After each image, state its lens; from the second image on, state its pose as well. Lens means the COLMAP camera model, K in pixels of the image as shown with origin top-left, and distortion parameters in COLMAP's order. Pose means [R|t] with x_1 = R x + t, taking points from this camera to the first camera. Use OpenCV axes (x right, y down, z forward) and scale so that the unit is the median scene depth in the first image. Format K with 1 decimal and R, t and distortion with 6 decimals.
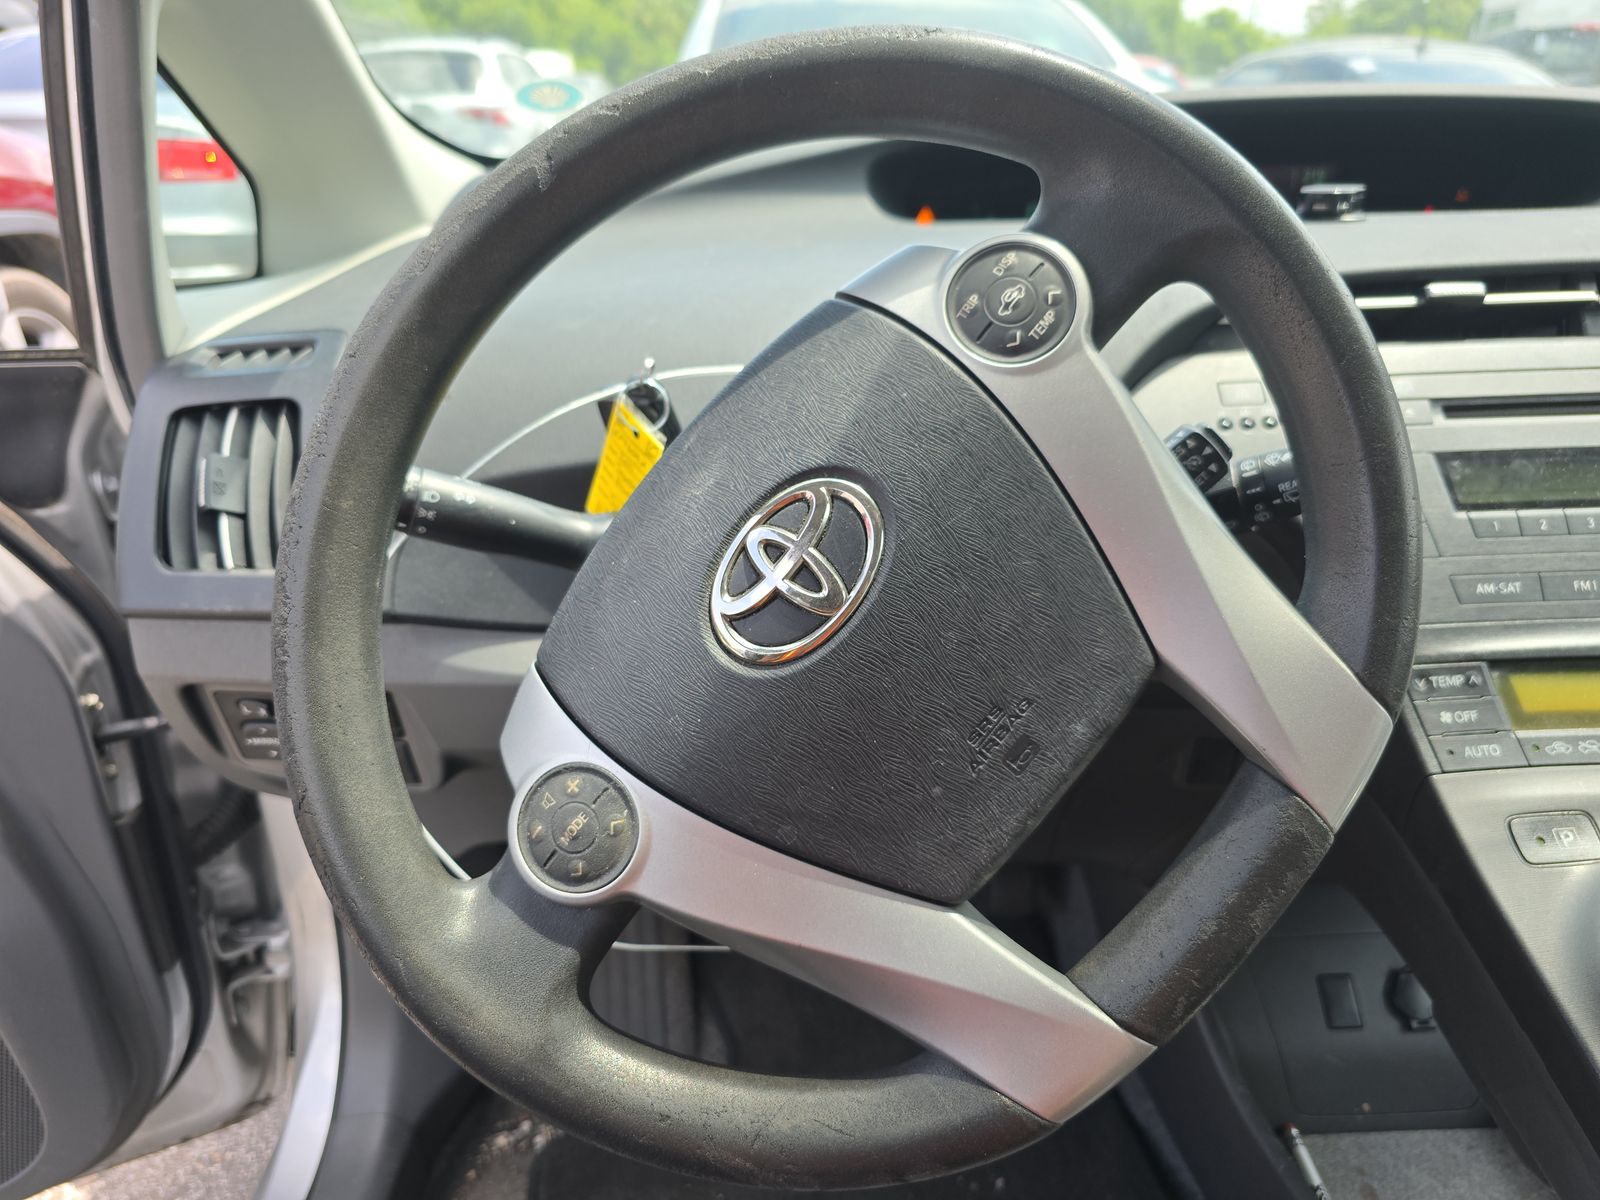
lens RADIAL K [[1074.9, 0, 800.0], [0, 1074.9, 600.0], [0, 0, 1]] dist [0.000919, 0.000670]
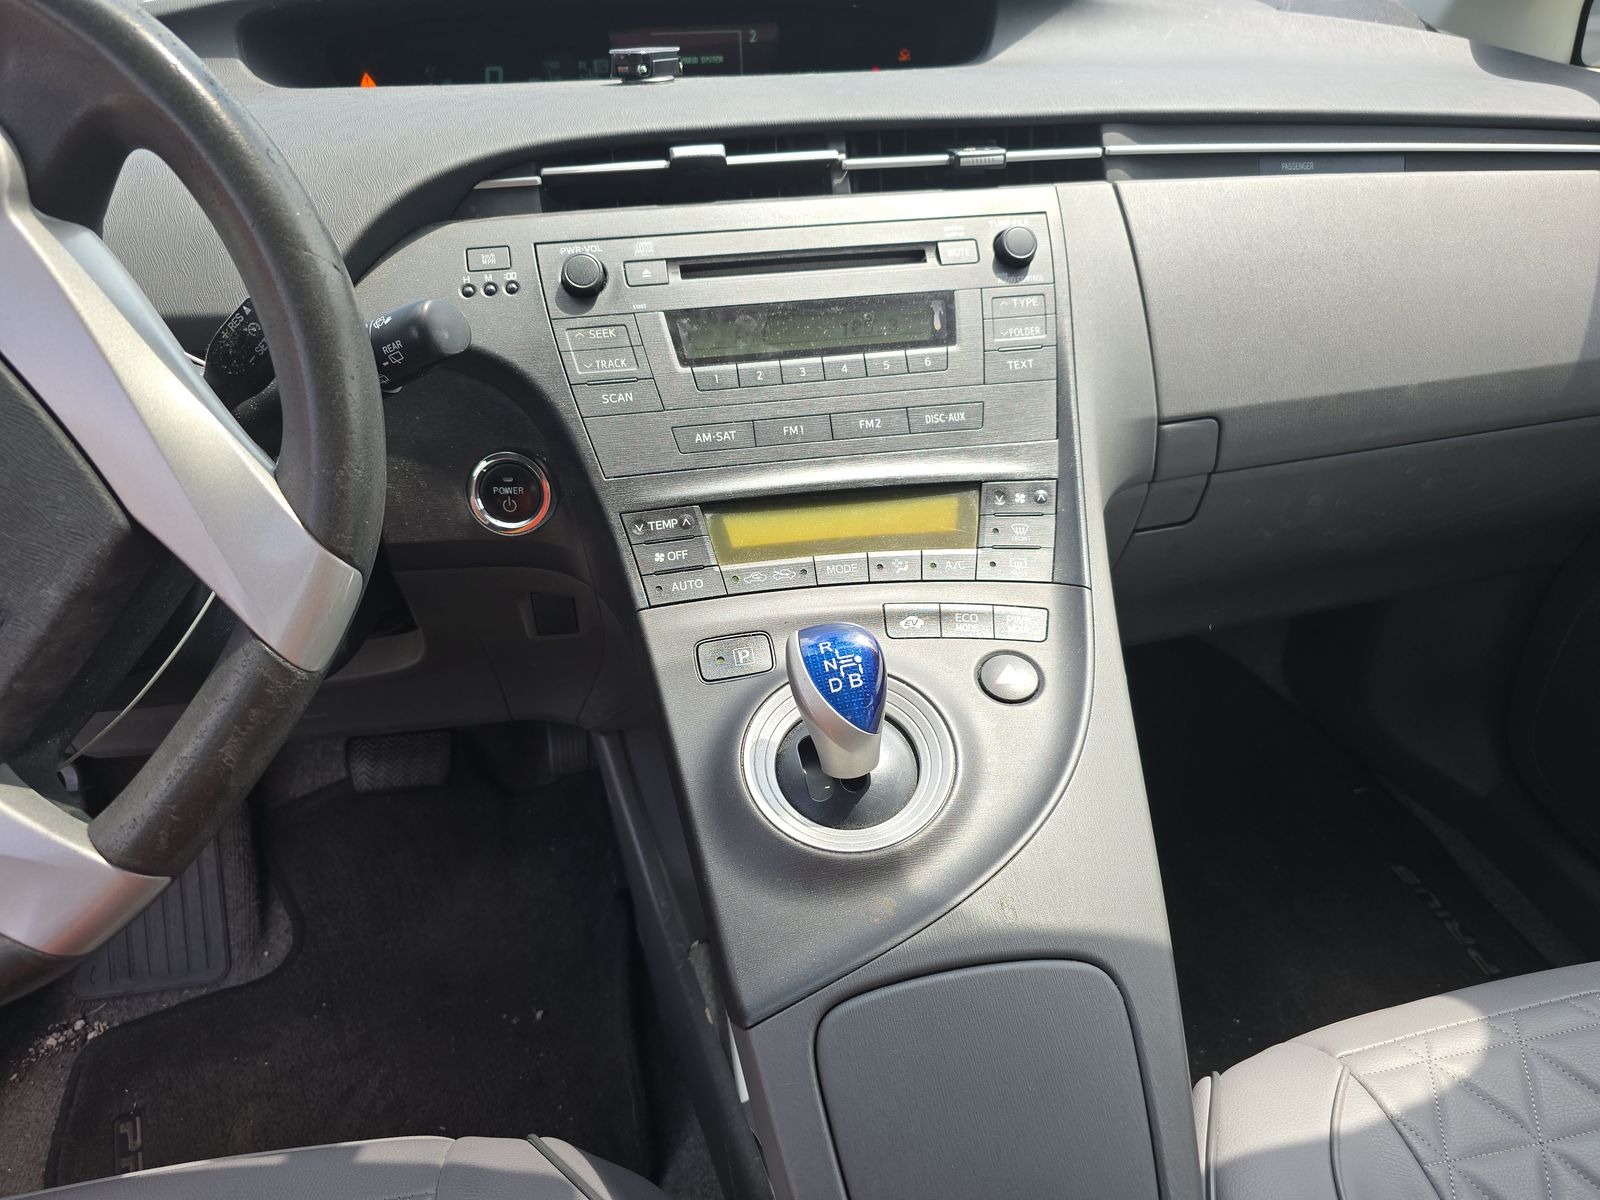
lens RADIAL K [[1055.4, 0, 800.0], [0, 1055.4, 600.0], [0, 0, 1]] dist [0.021125, -0.003269]
pose [[0.986501, -0.076257, 0.144914, 0.566087], [0.059551, 0.991426, 0.116314, 0.034051], [-0.152542, -0.106114, 0.982584, -0.086298]]
